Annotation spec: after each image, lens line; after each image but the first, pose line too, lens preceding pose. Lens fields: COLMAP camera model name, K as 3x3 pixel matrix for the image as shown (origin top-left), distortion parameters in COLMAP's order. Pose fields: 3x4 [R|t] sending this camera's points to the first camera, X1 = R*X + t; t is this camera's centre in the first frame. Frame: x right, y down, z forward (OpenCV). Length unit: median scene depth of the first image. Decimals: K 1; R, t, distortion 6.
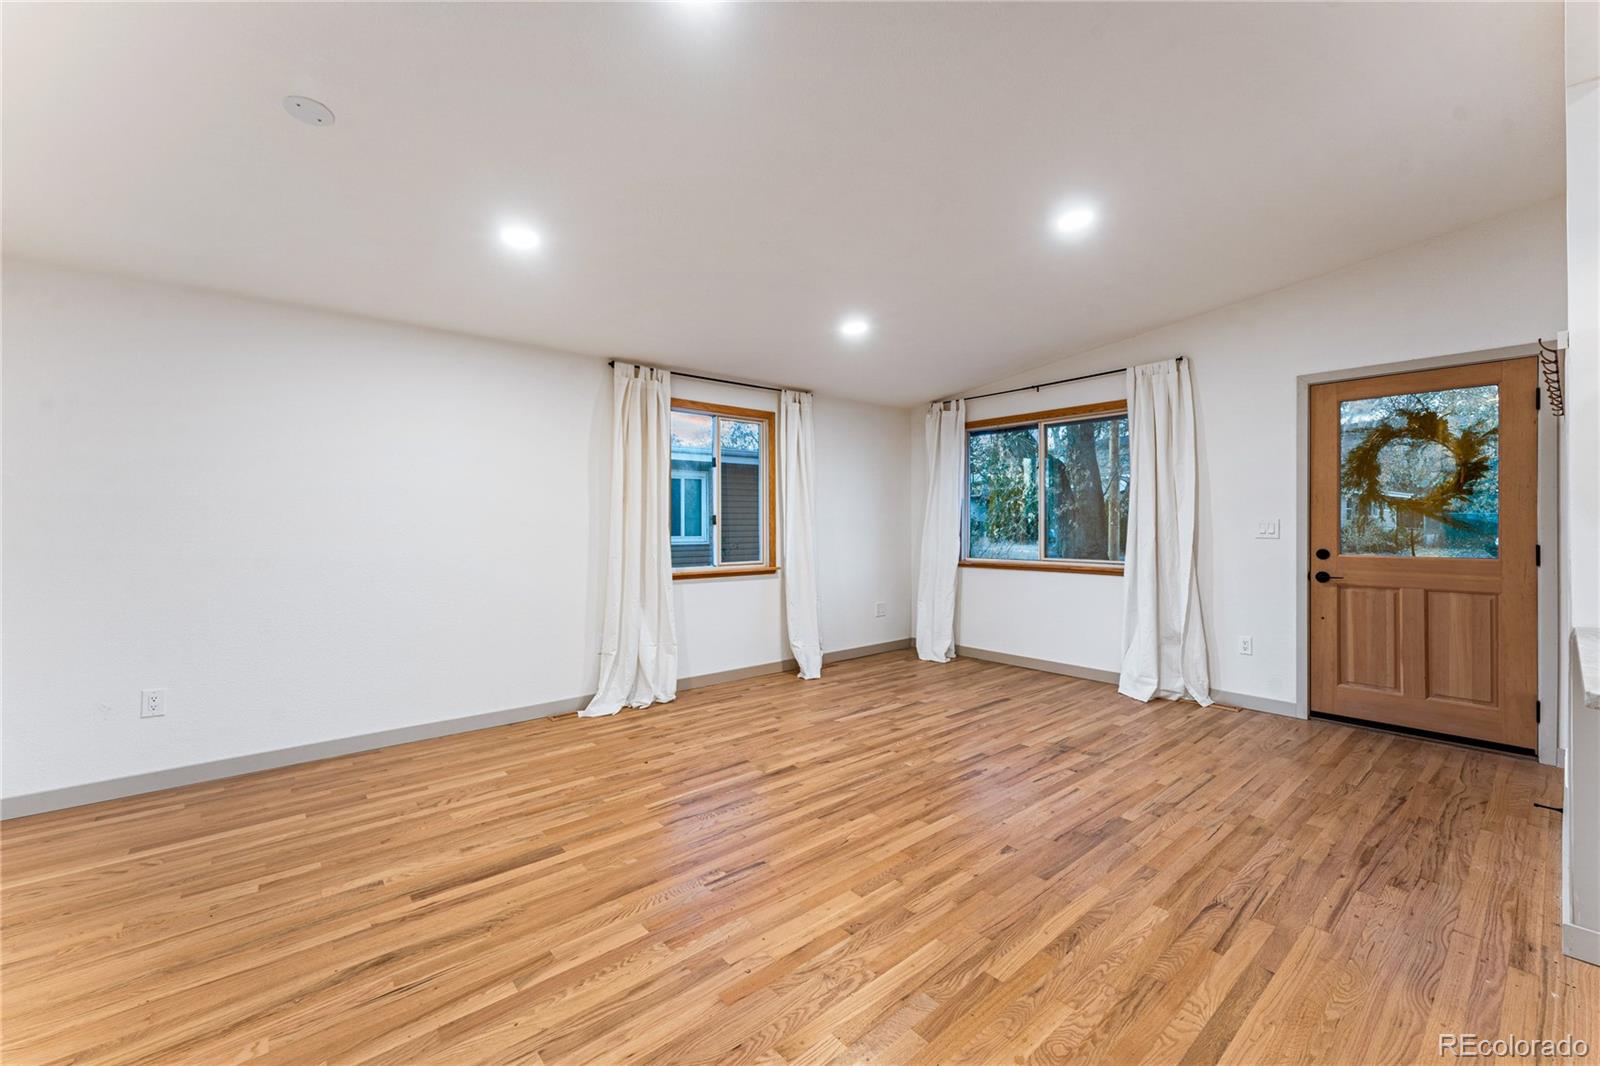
lens RADIAL K [[649.5, 0, 797.9], [0, 649.5, 527.8], [0, 0, 1]] dist [0.002667, -0.000467]
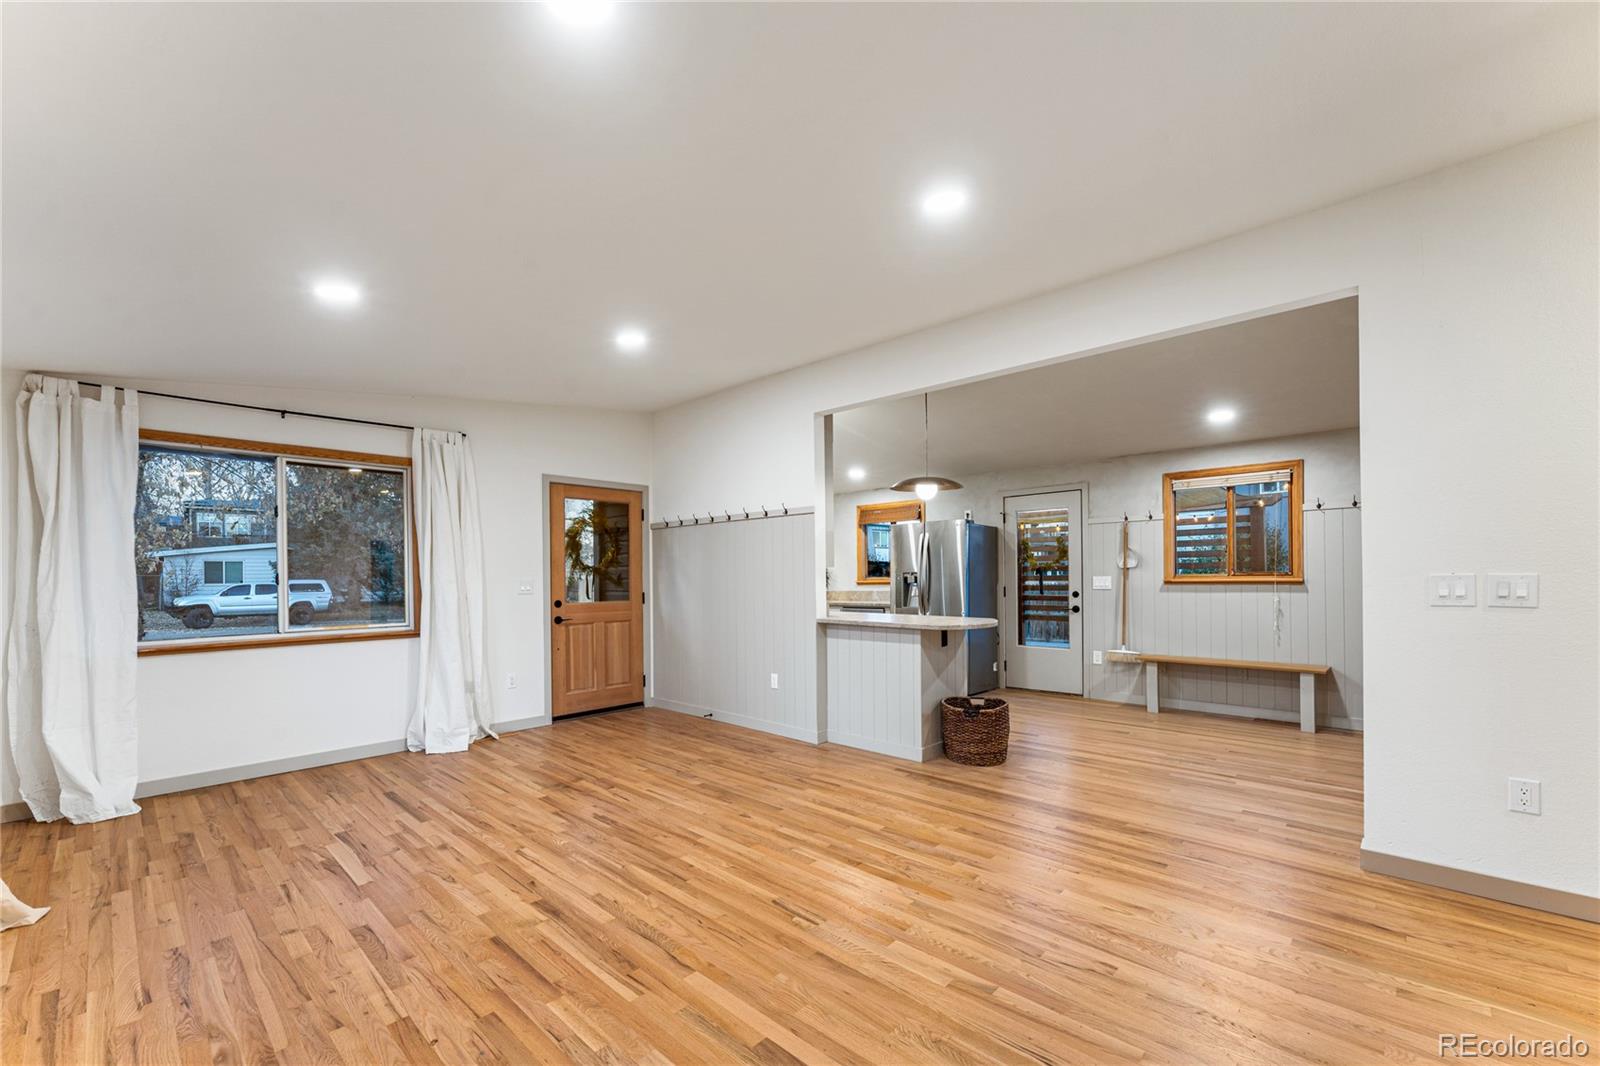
lens RADIAL K [[649.5, 0, 805.6], [0, 649.5, 582.3], [0, 0, 1]] dist [0.002667, -0.000467]
pose [[-0.117364, -0.005741, 0.993072, -0.760407], [0.018944, 0.999788, 0.008018, -0.008720], [-0.992908, 0.019754, -0.117231, 0.727587]]
